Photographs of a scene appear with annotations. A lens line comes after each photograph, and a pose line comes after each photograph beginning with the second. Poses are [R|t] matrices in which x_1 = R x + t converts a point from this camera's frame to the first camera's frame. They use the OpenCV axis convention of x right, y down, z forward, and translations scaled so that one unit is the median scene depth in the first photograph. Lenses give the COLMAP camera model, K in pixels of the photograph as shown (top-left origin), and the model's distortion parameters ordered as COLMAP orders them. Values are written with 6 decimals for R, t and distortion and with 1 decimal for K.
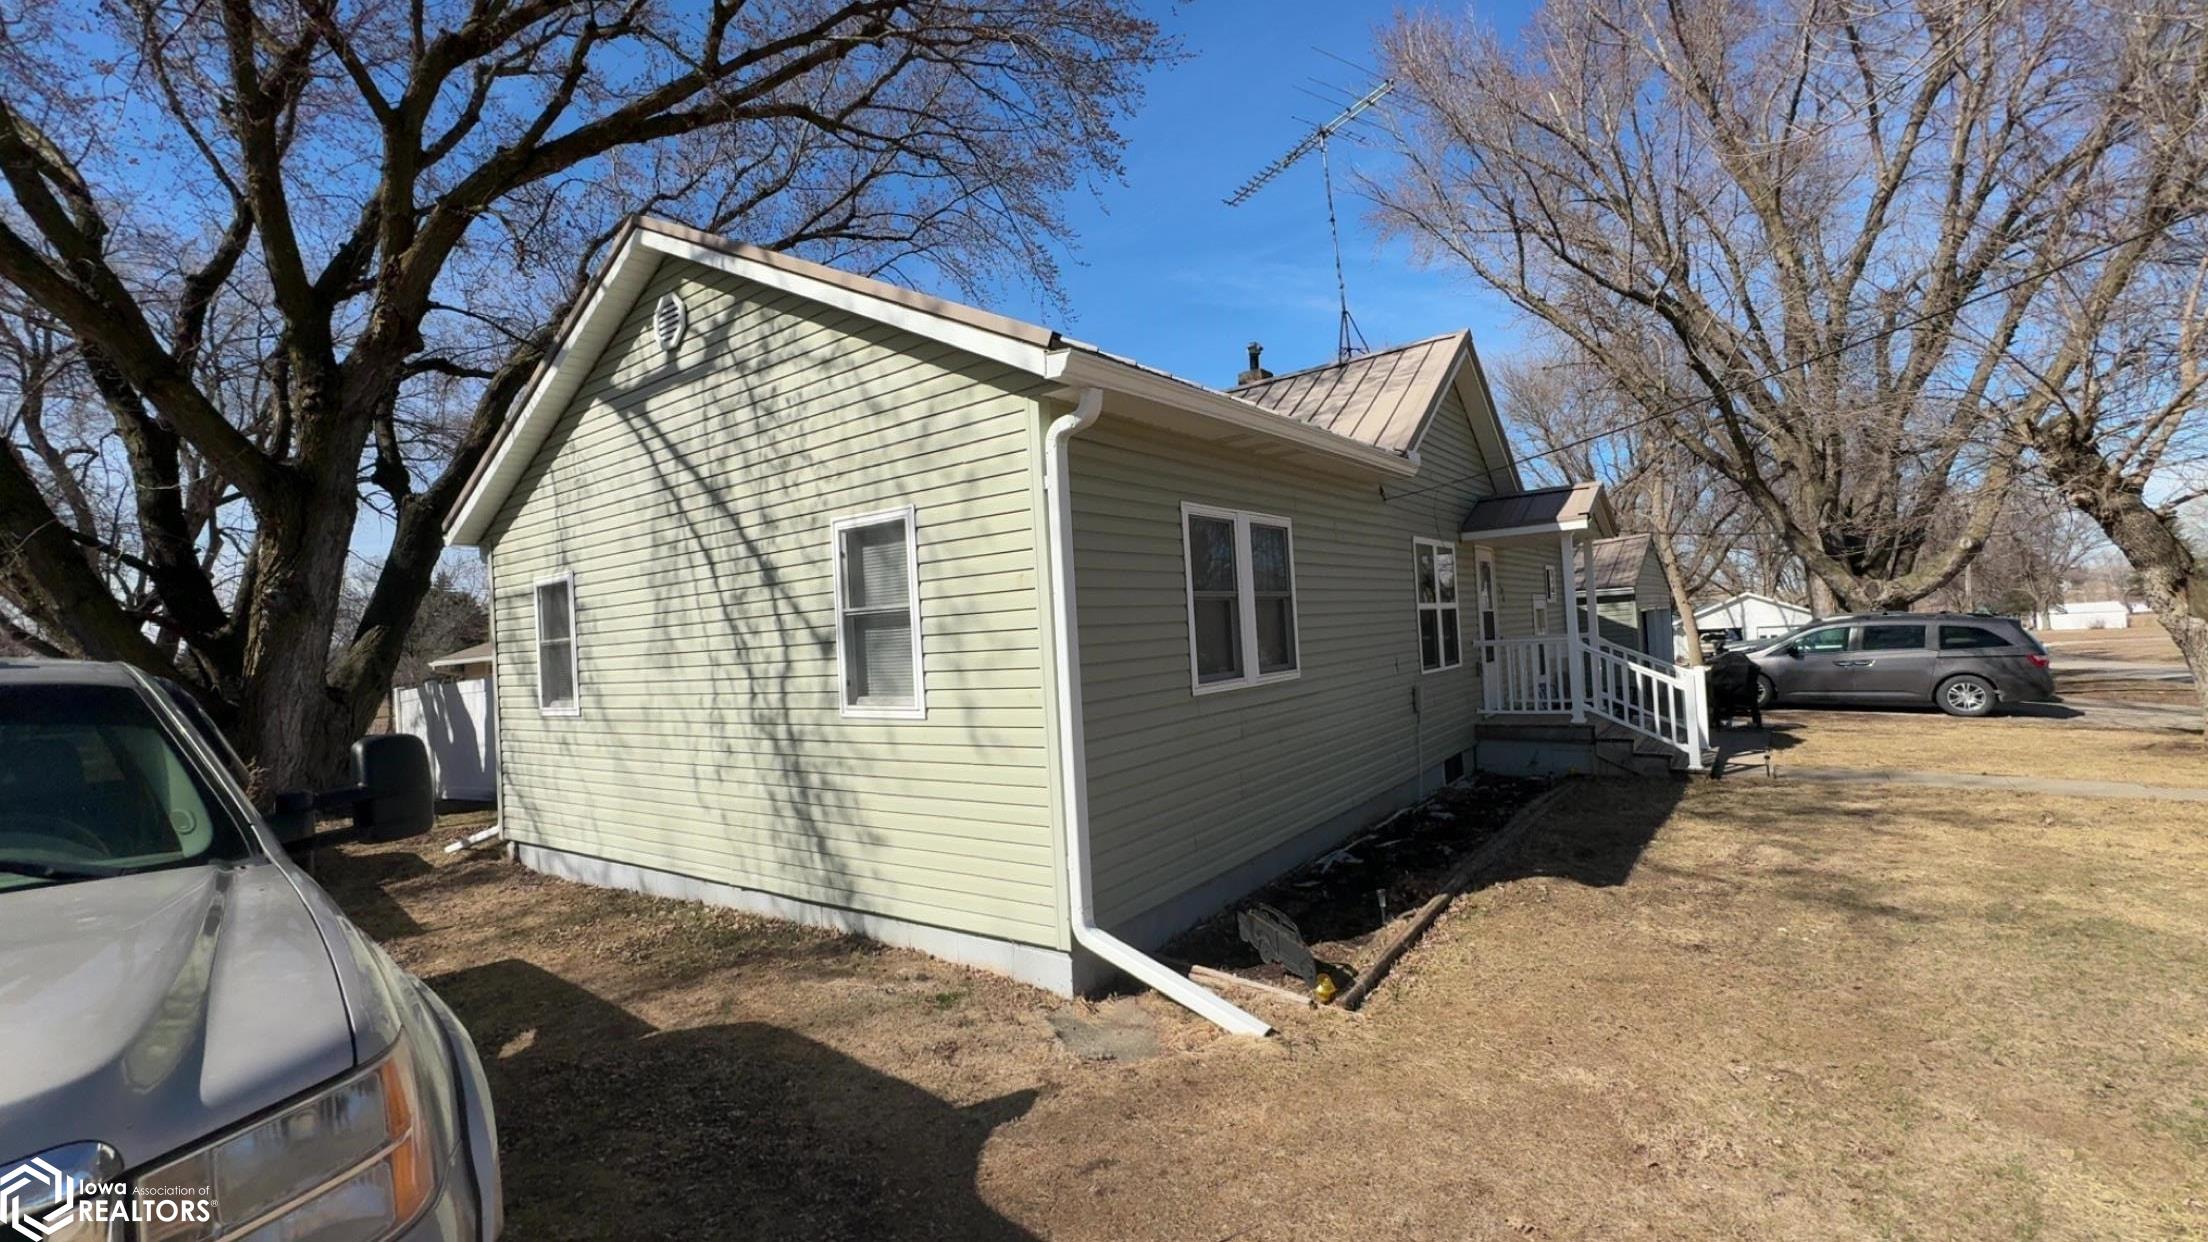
lens RADIAL K [[925.7, 0, 1103.2], [0, 925.7, 615.8], [0, 0, 1]] dist [0.002196, 0.000290]
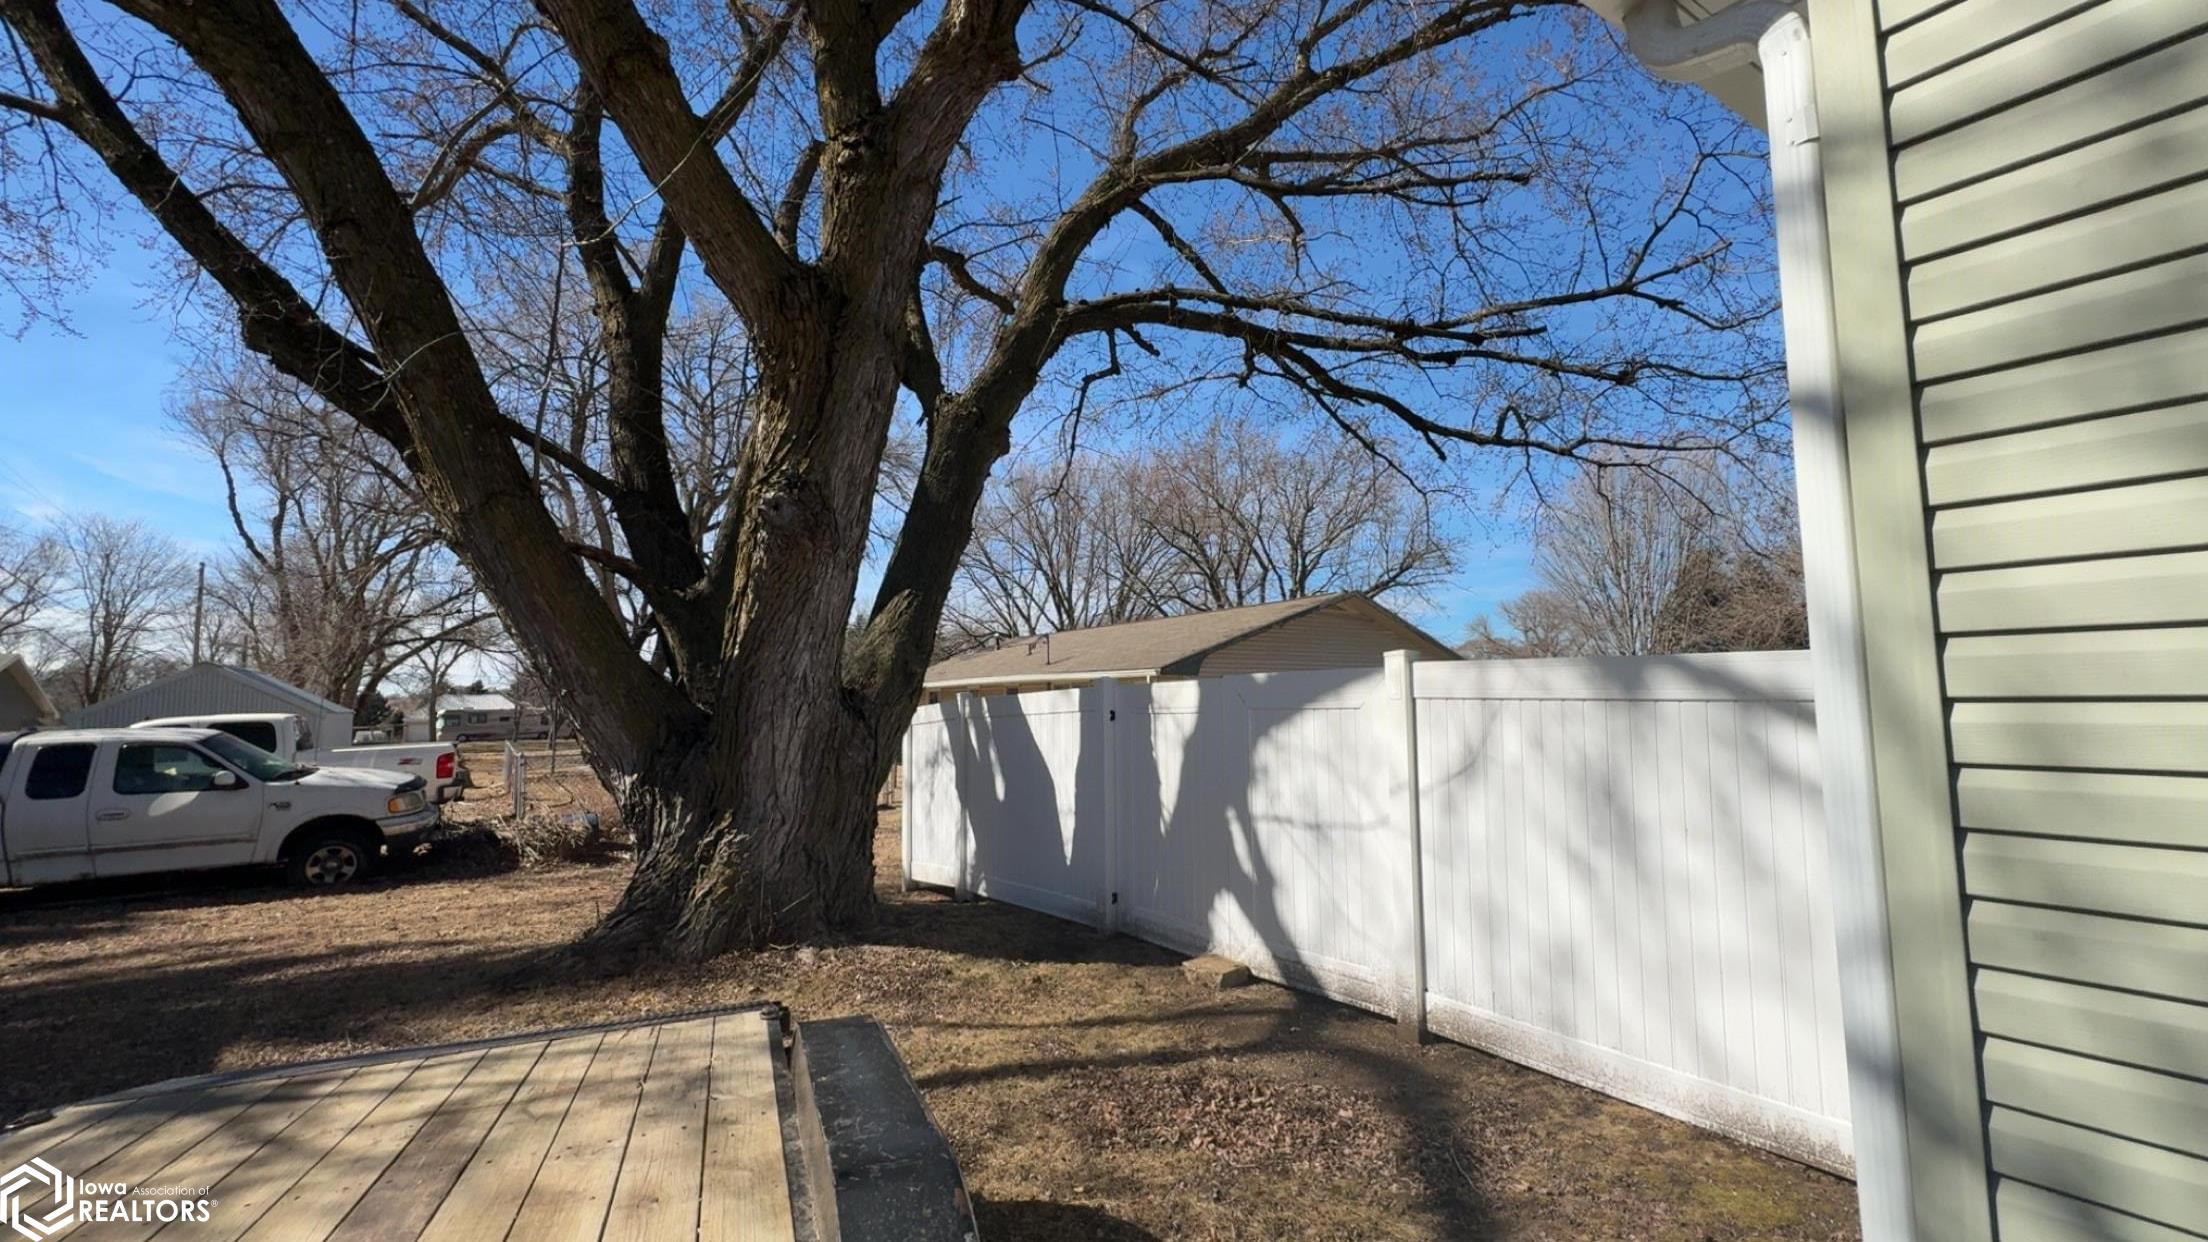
lens RADIAL K [[925.7, 0, 1103.9], [0, 925.7, 622.6], [0, 0, 1]] dist [0.002196, 0.000290]
pose [[0.938805, 0.017676, -0.343995, -0.493382], [-0.037375, 0.998013, -0.050718, 0.059349], [0.342415, 0.060471, 0.937601, 0.527002]]
